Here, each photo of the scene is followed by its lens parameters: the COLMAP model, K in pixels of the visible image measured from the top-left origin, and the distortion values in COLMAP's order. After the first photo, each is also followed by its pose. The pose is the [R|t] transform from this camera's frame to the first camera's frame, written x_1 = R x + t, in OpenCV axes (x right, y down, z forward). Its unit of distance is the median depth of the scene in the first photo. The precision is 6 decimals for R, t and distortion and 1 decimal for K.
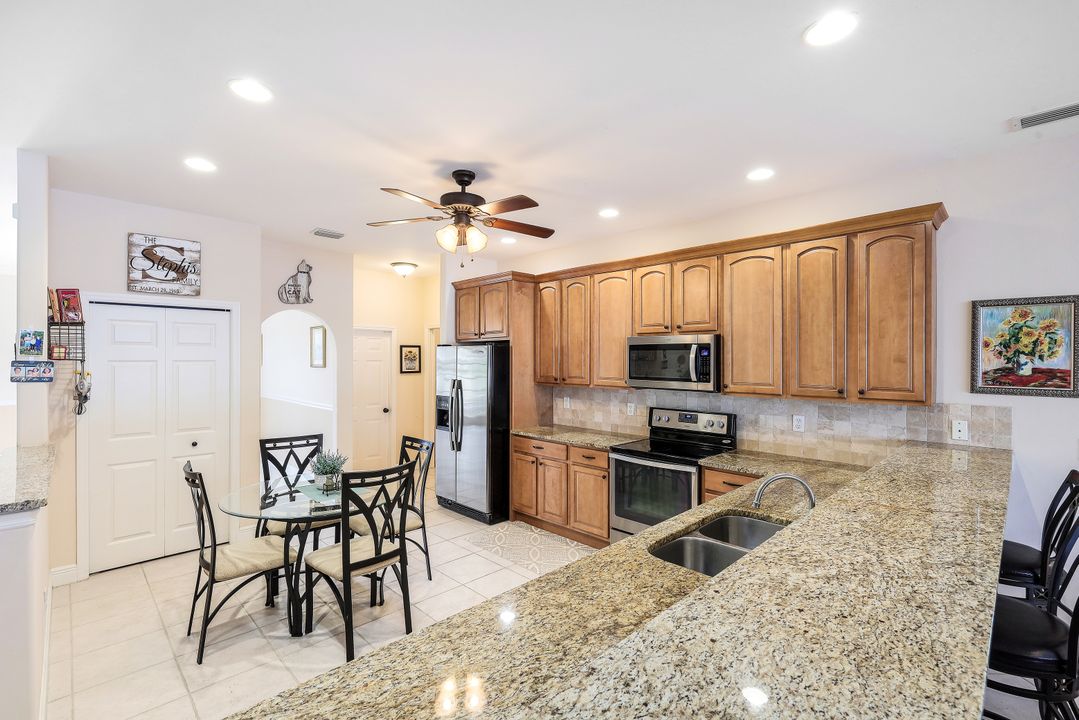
lens RADIAL K [[480.2, 0, 539.5], [0, 480.2, 360.0], [0, 0, 1]] dist [-0.002325, -0.000372]
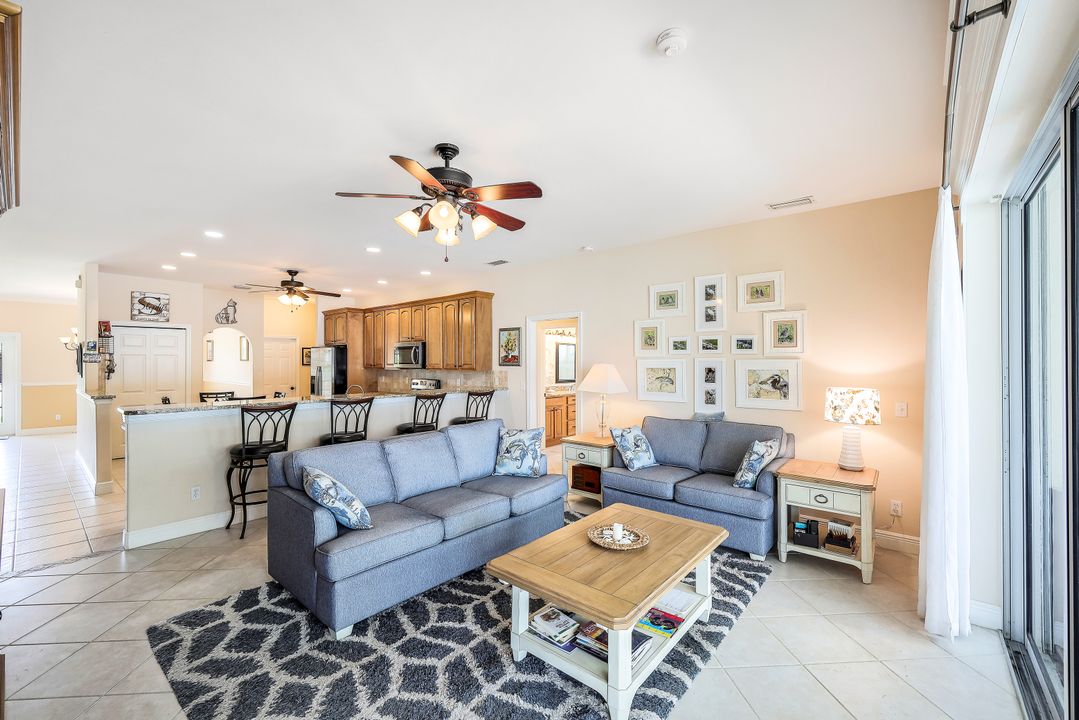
lens RADIAL K [[446.1, 0, 539.5], [0, 446.1, 360.0], [0, 0, 1]] dist [-0.000565, -0.000052]
pose [[0.997020, -0.002855, 0.077090, 0.700516], [0.003380, 0.999972, -0.006686, 0.041368], [-0.077068, 0.006927, 0.997002, -0.988724]]
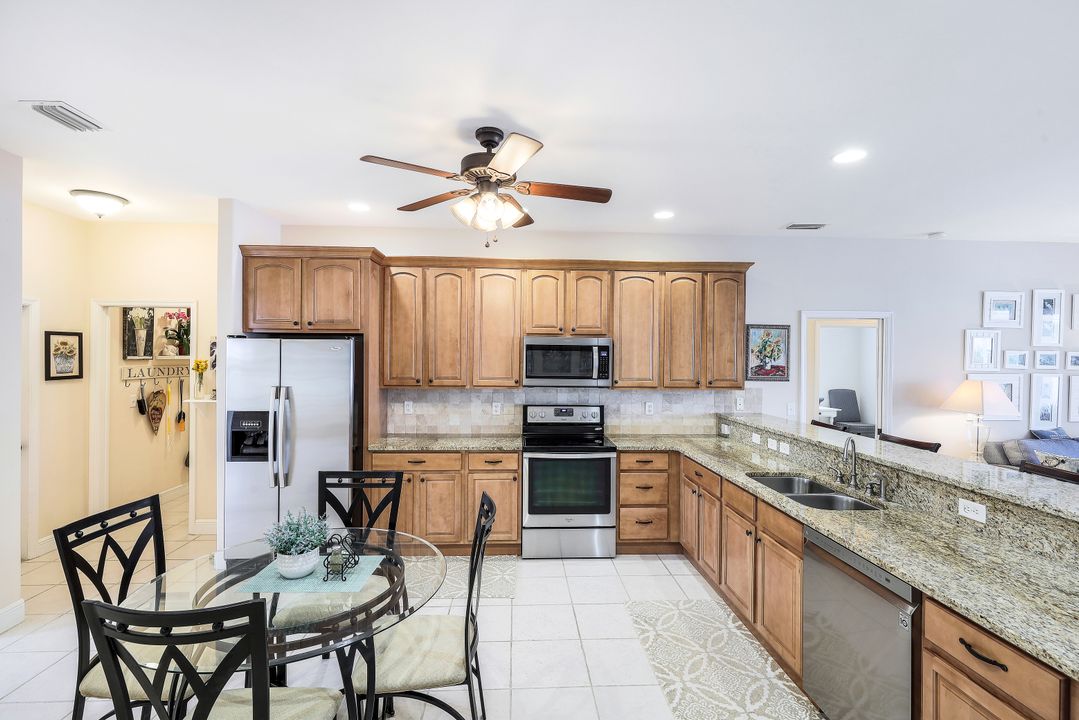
lens RADIAL K [[480.2, 0, 539.5], [0, 480.2, 360.0], [0, 0, 1]] dist [-0.002325, -0.000372]
pose [[0.667797, -0.000317, 0.744343, -0.589549], [-0.005728, 0.999968, 0.005564, -0.005132], [-0.744321, -0.007979, 0.667774, 0.323806]]
